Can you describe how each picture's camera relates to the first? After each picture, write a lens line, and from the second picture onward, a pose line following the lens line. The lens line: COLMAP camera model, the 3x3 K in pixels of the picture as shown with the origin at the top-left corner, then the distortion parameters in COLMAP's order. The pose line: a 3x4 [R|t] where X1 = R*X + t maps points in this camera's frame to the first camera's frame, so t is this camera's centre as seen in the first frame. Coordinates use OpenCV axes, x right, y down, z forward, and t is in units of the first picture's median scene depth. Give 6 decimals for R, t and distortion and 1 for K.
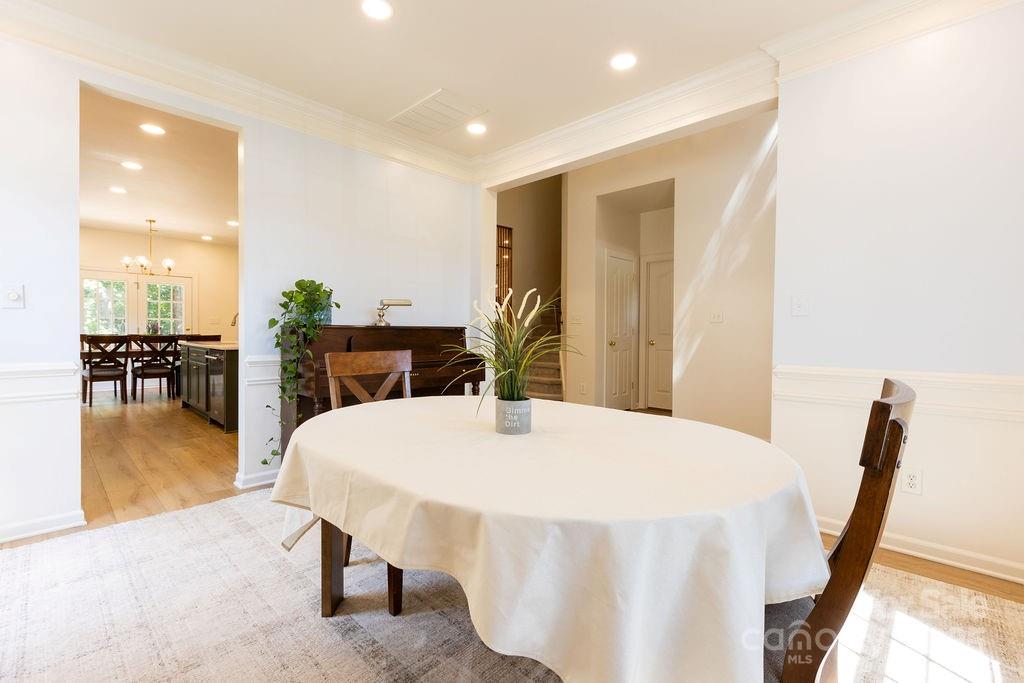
lens RADIAL K [[455.9, 0, 507.4], [0, 455.9, 338.5], [0, 0, 1]] dist [0.000389, 0.000147]
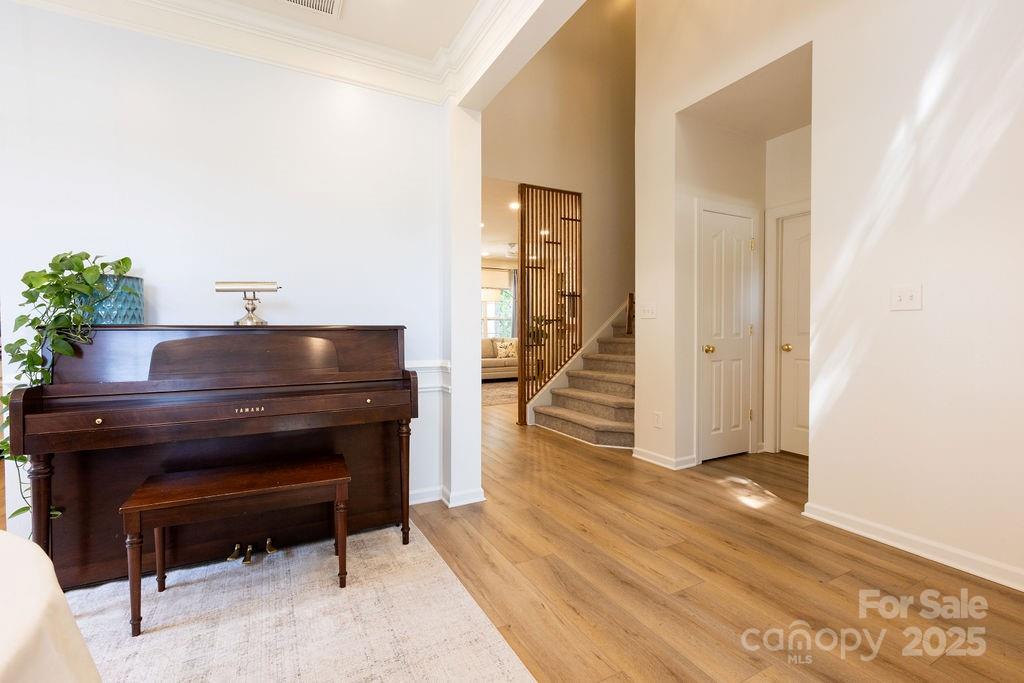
lens RADIAL K [[455.9, 0, 507.4], [0, 455.9, 338.5], [0, 0, 1]] dist [0.000389, 0.000147]
pose [[0.950044, -0.004062, -0.312088, 0.162673], [0.004513, 0.999990, 0.000722, -0.005401], [0.312082, -0.002094, 0.950053, 0.319745]]
